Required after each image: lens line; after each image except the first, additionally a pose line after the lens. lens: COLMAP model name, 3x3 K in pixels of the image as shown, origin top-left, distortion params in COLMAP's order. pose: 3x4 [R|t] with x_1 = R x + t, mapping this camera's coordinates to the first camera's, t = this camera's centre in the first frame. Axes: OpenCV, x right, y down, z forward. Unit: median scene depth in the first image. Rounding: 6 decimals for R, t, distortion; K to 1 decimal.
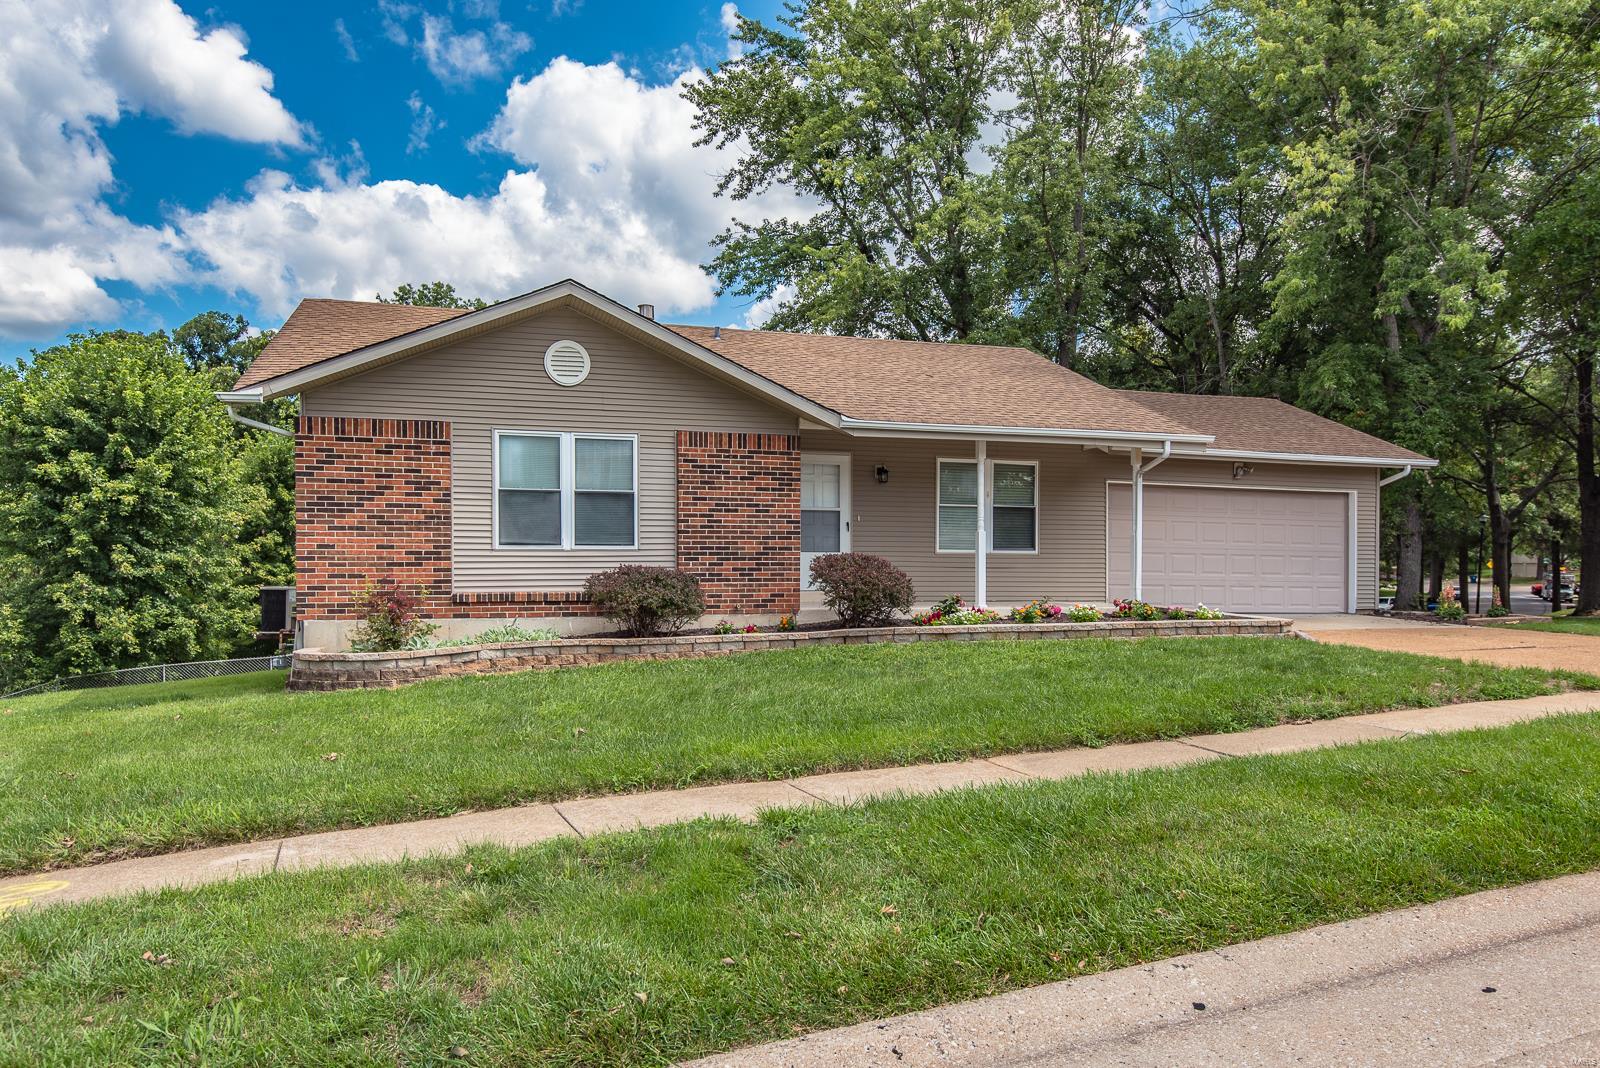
lens RADIAL K [[1048.8, 0, 800.0], [0, 1048.8, 535.9], [0, 0, 1]] dist [0.022587, 0.006162]
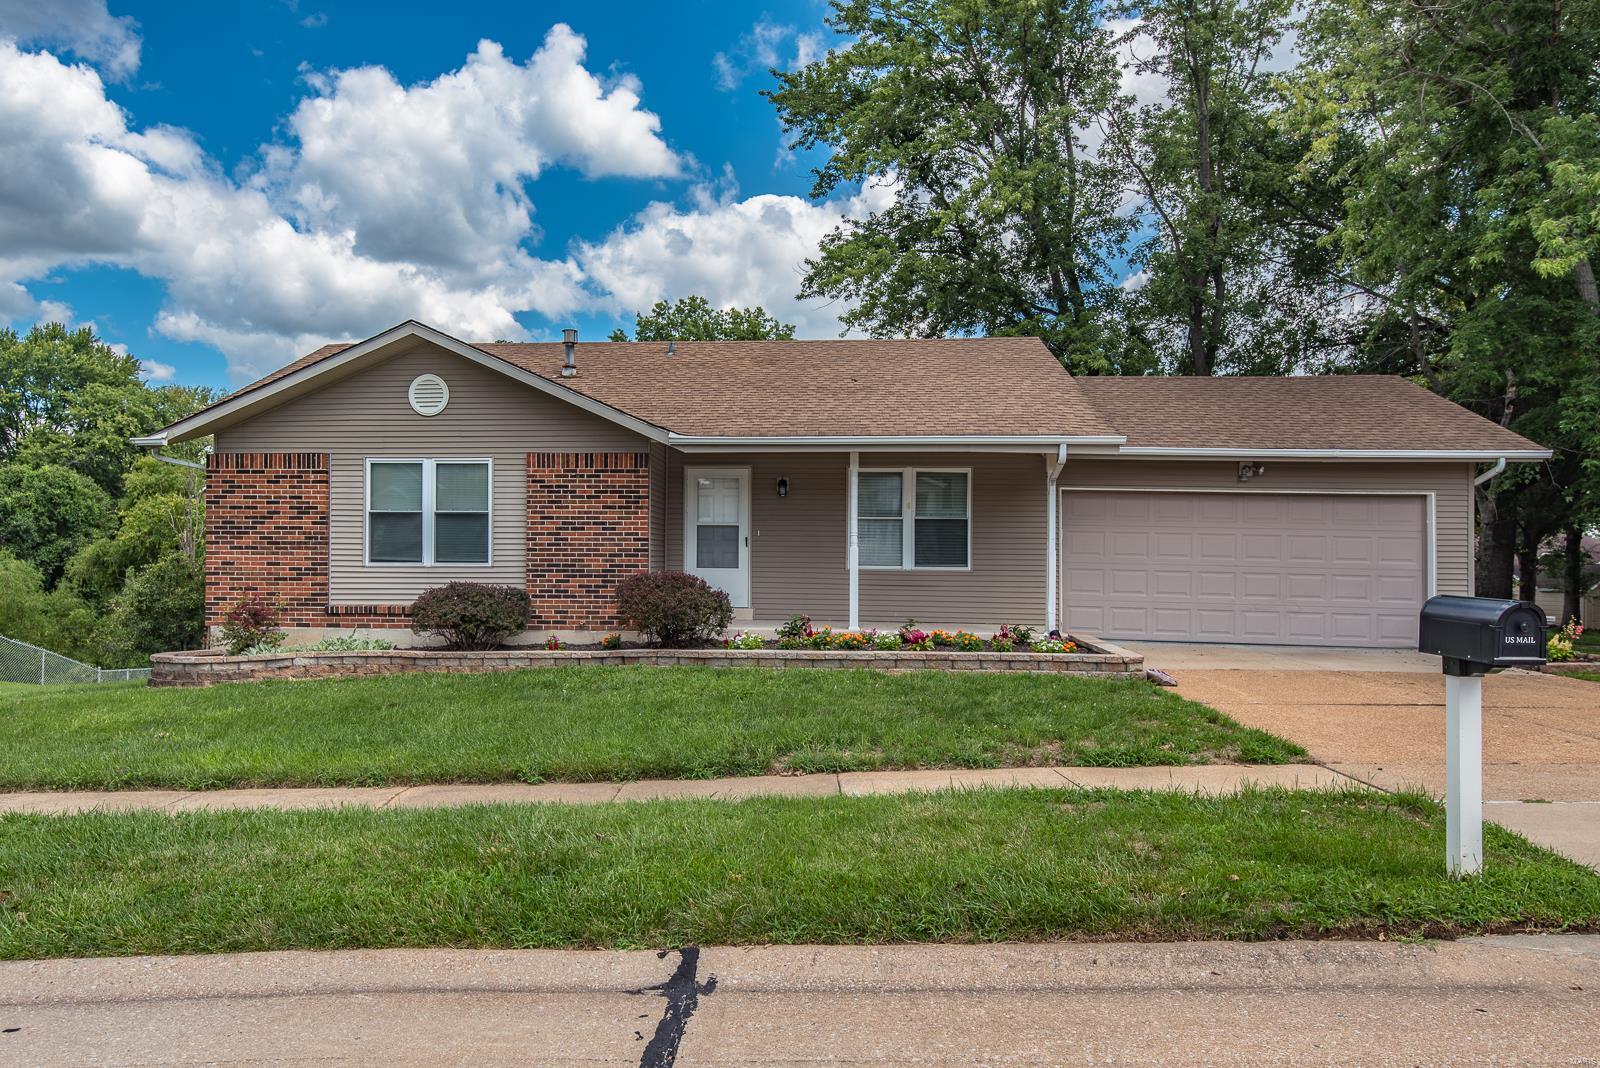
lens RADIAL K [[1102.9, 0, 804.6], [0, 1102.9, 496.2], [0, 0, 1]] dist [0.020713, -0.001961]
pose [[0.926551, -0.015777, -0.375839, 0.544296], [0.003594, 0.999446, -0.033096, -0.019233], [0.376152, 0.029314, 0.926094, 0.082919]]
